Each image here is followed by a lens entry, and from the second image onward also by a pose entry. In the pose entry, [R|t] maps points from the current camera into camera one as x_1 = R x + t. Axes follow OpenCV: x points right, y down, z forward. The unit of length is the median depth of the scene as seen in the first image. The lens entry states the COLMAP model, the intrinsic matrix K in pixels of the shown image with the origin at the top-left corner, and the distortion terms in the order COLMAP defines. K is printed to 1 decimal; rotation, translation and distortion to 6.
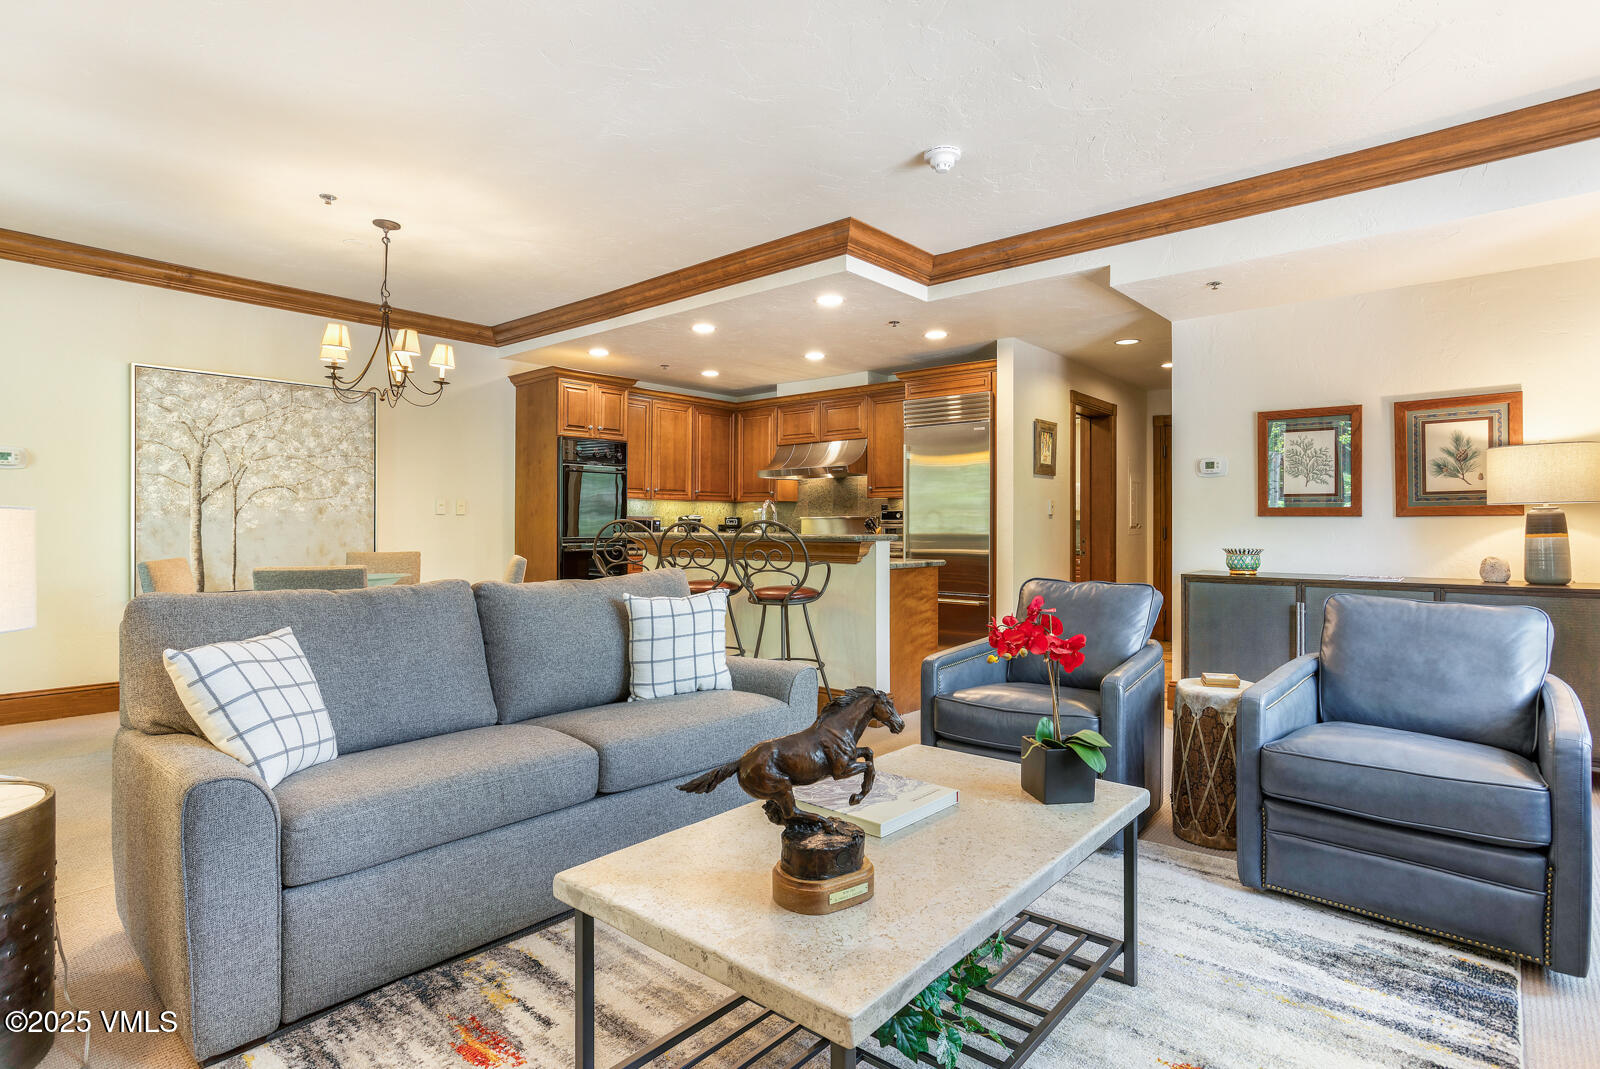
lens RADIAL K [[837.9, 0, 799.3], [0, 837.9, 532.1], [0, 0, 1]] dist [-0.003784, -0.000246]
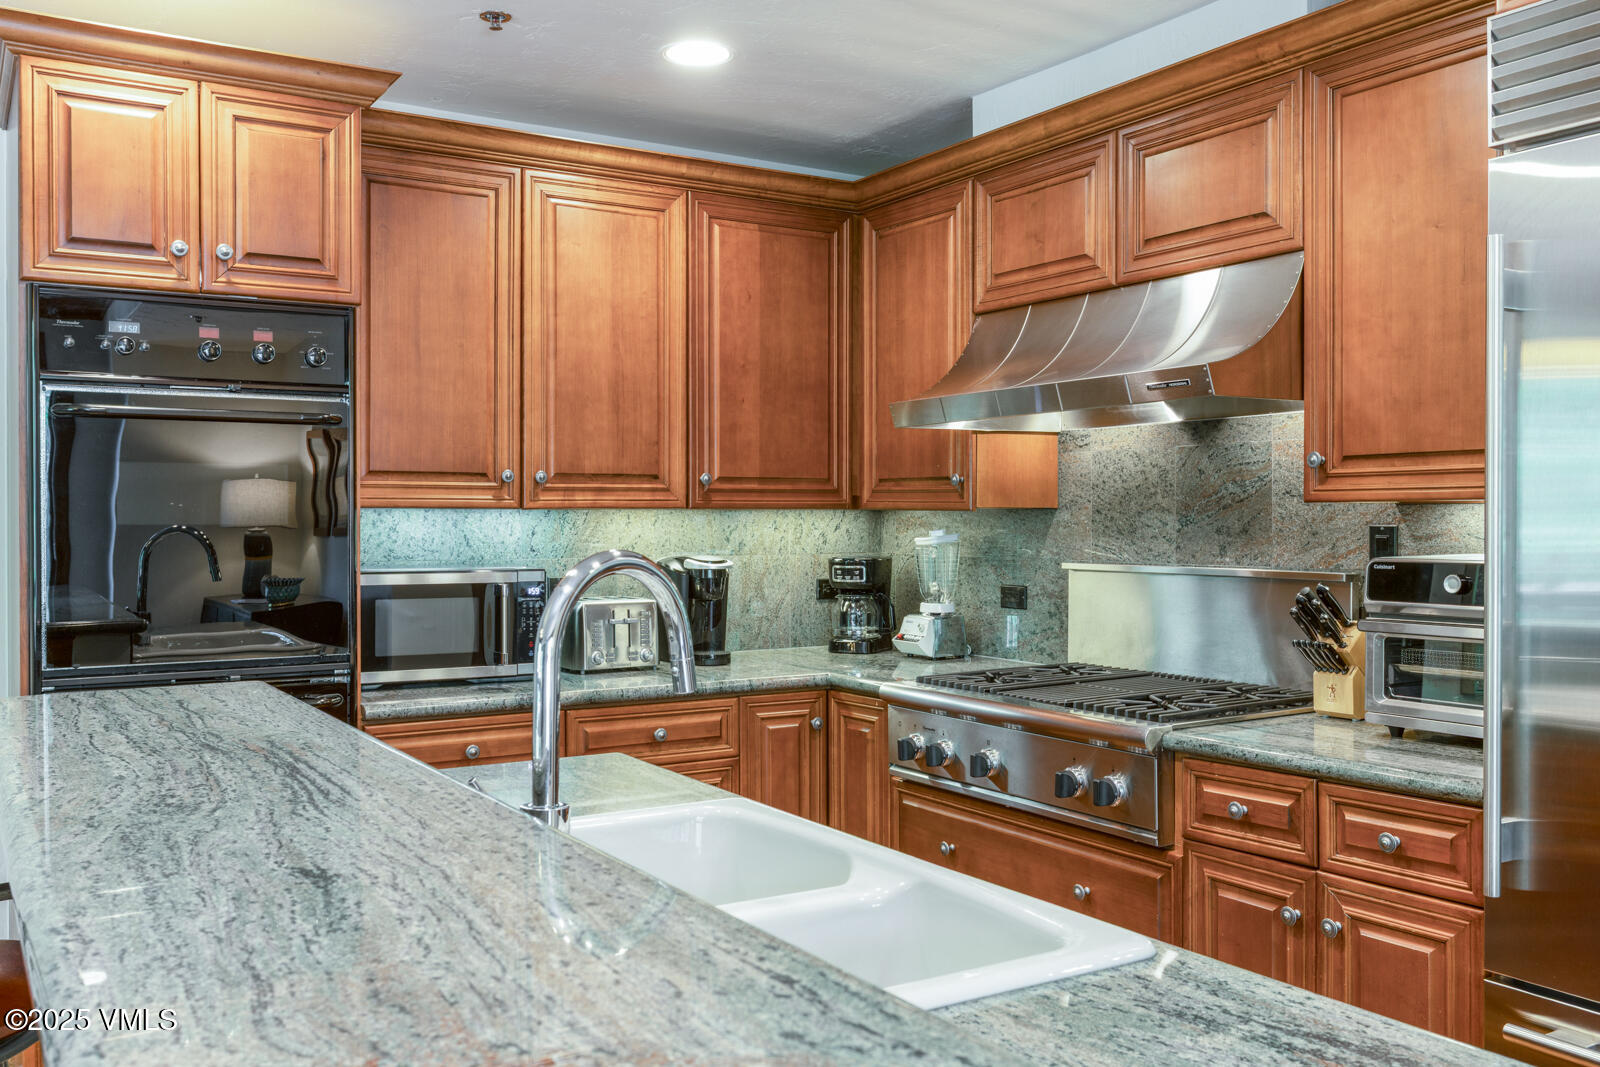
lens RADIAL K [[1383.0, 0, 792.8], [0, 1383.0, 530.5], [0, 0, 1]] dist [0.054563, -0.000974]
pose [[0.948009, 0.001164, -0.318241, 0.066078], [-0.001306, 0.999999, -0.000232, -0.030281], [0.318240, 0.000636, 0.948010, 0.548085]]
